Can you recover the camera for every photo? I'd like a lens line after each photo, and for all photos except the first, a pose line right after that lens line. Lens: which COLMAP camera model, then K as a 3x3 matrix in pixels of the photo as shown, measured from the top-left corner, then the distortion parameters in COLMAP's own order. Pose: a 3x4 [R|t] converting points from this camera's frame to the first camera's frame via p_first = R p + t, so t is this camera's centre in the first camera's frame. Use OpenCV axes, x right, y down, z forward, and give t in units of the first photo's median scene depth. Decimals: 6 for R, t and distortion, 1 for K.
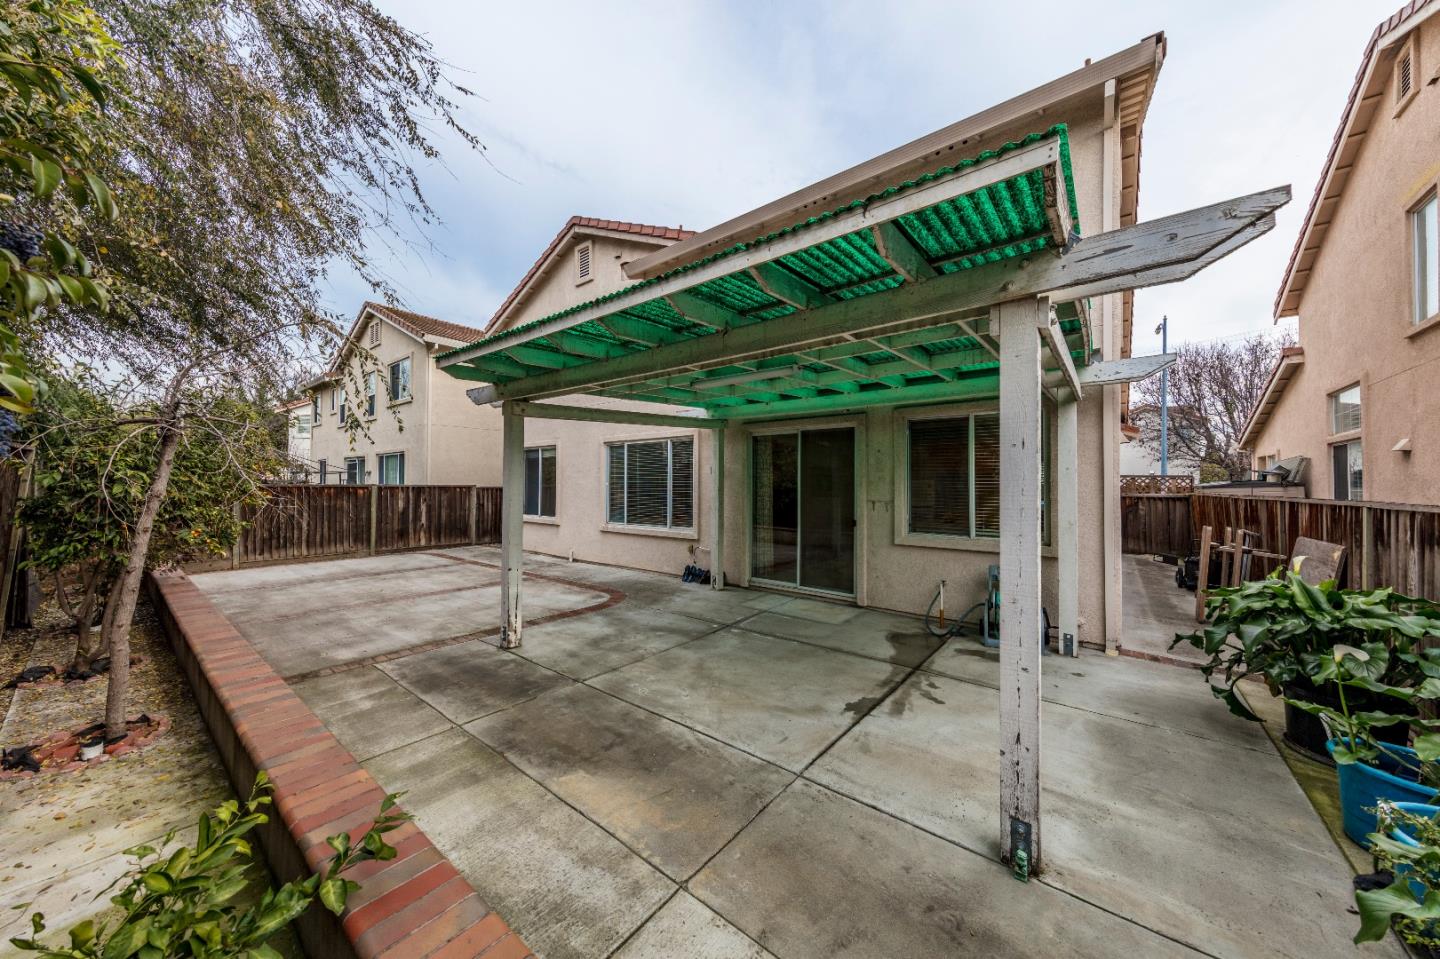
lens RADIAL K [[495.5, 0, 721.2], [0, 495.5, 474.5], [0, 0, 1]] dist [0.000204, 0.000002]
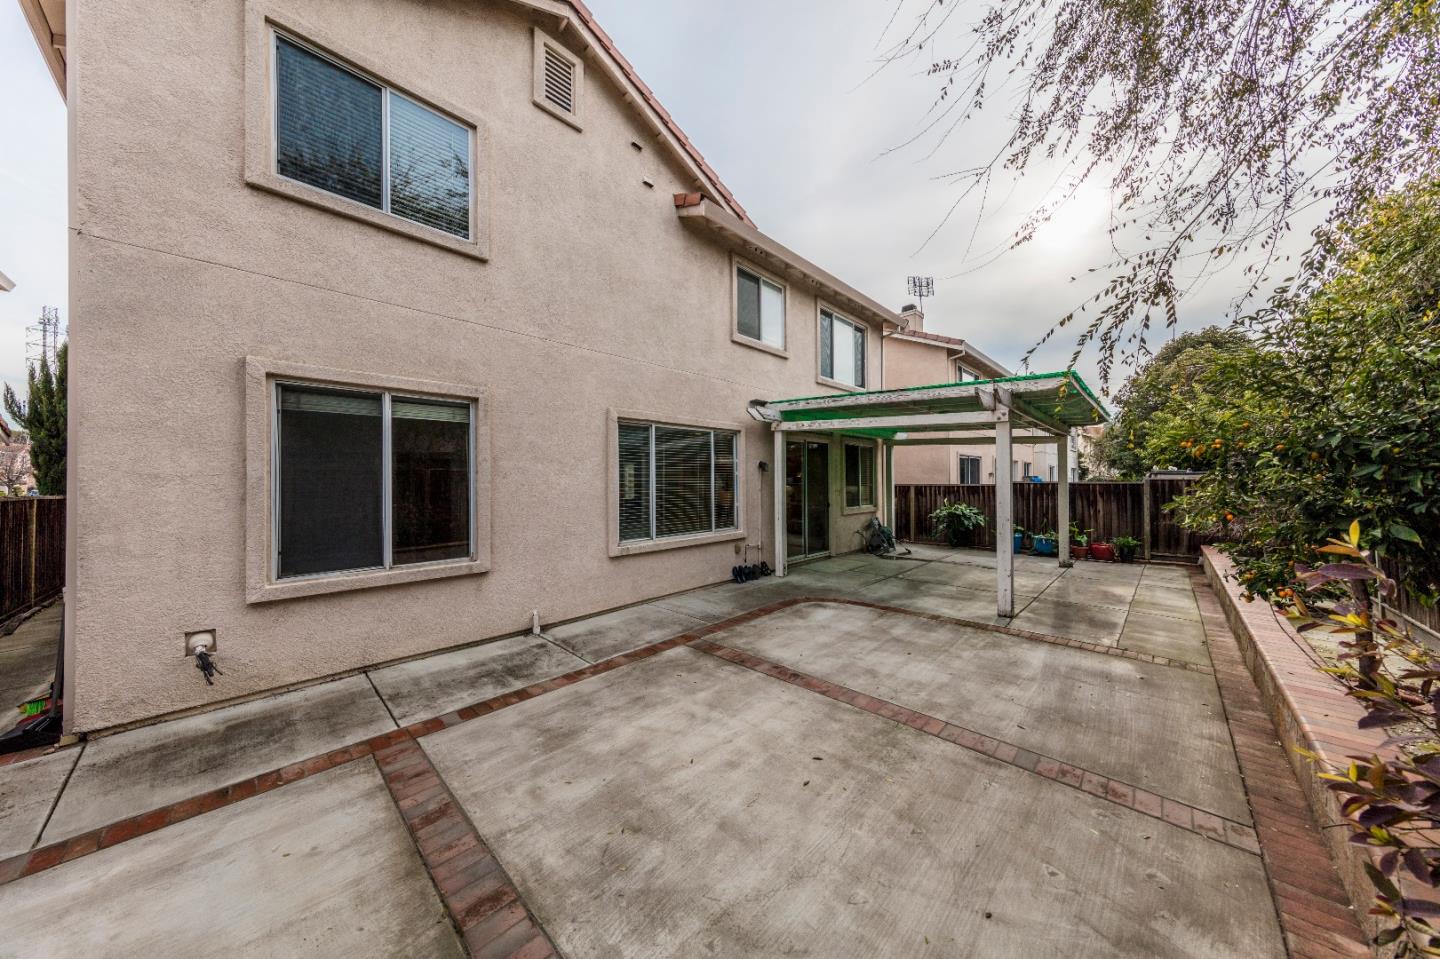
lens RADIAL K [[470.1, 0, 720.8], [0, 470.1, 480.8], [0, 0, 1]] dist [0.001373, 0.000029]
pose [[0.084003, -0.003891, 0.996458, -0.978245], [-0.010635, 0.999932, 0.004801, 0.014894], [-0.996409, -0.011001, 0.083956, 0.968756]]
